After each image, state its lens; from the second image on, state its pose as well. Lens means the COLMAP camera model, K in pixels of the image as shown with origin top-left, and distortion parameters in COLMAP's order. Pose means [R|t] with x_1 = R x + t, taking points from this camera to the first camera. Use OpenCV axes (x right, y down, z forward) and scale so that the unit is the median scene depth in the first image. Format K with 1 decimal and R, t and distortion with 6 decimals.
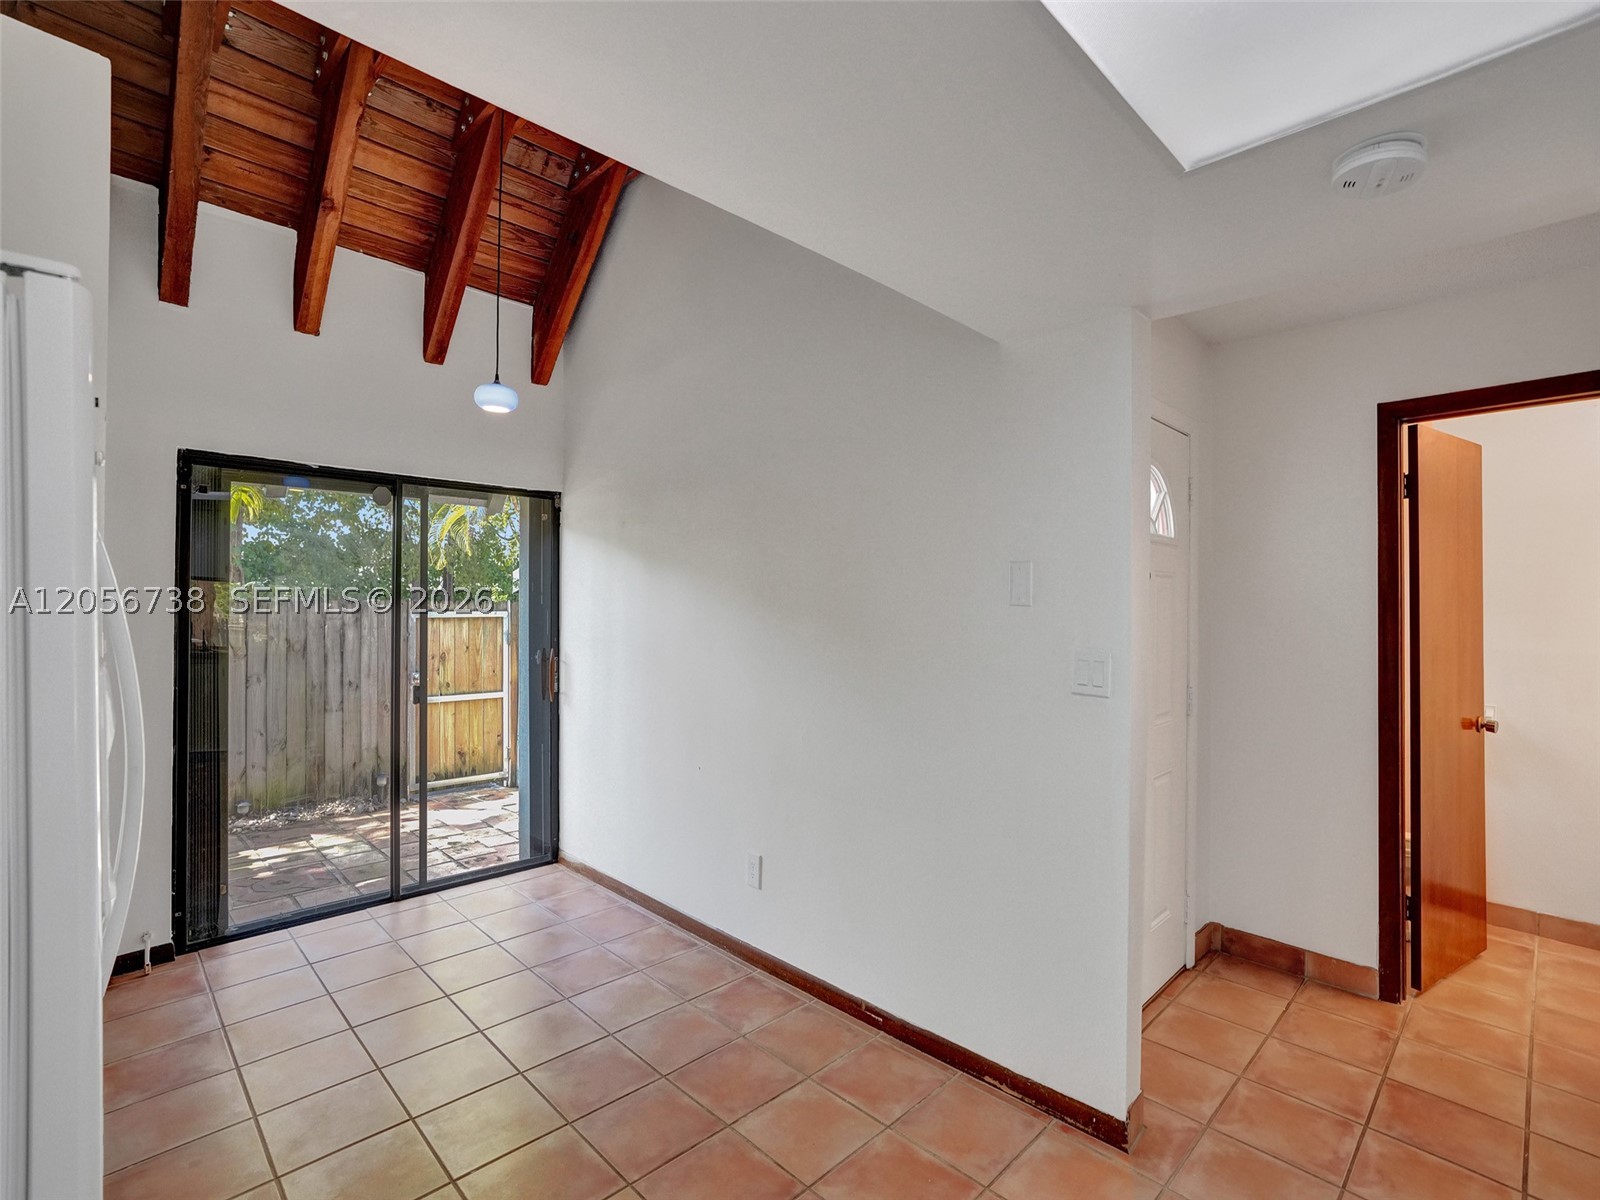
lens RADIAL K [[750.2, 0, 818.0], [0, 750.2, 593.5], [0, 0, 1]] dist [-0.050938, 0.021534]
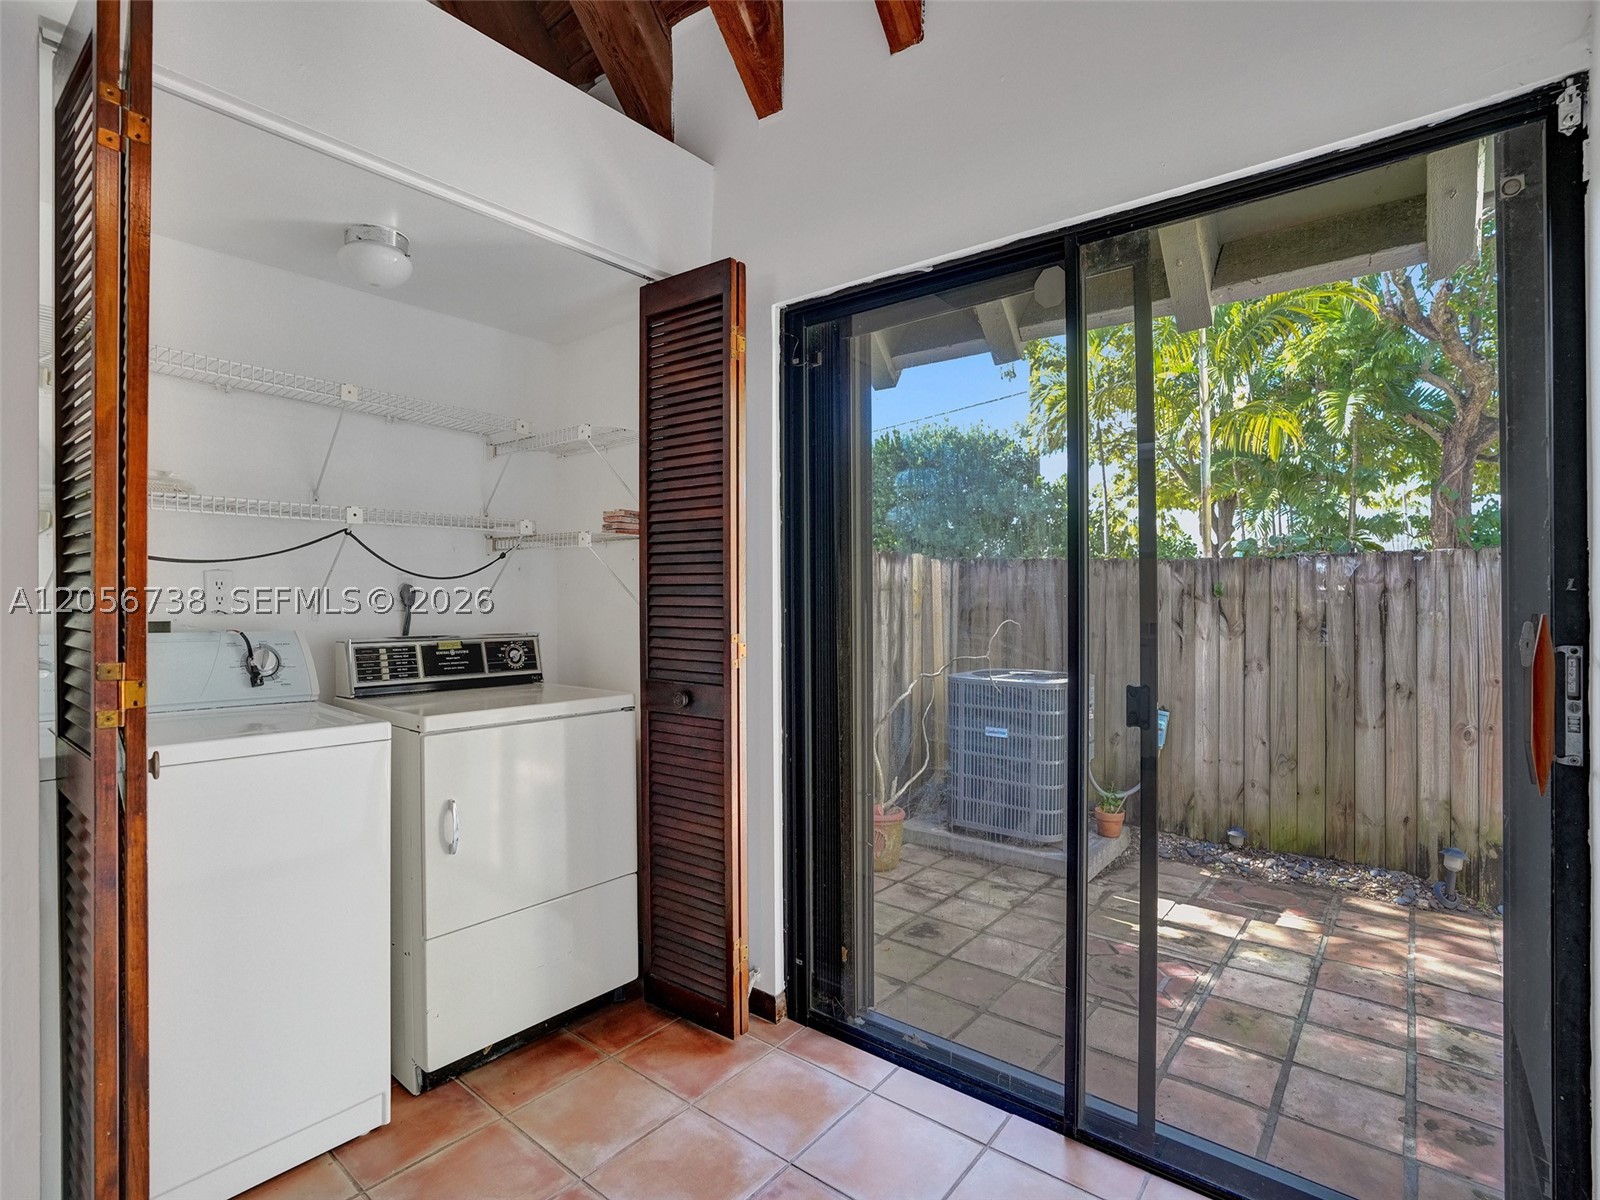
lens RADIAL K [[776.5, 0, 819.8], [0, 776.5, 594.7], [0, 0, 1]] dist [-0.043742, 0.000653]
pose [[0.108046, -0.007315, -0.994119, -0.063295], [0.017649, 0.999829, -0.005439, 0.042932], [0.993989, -0.016958, 0.108157, 0.478701]]
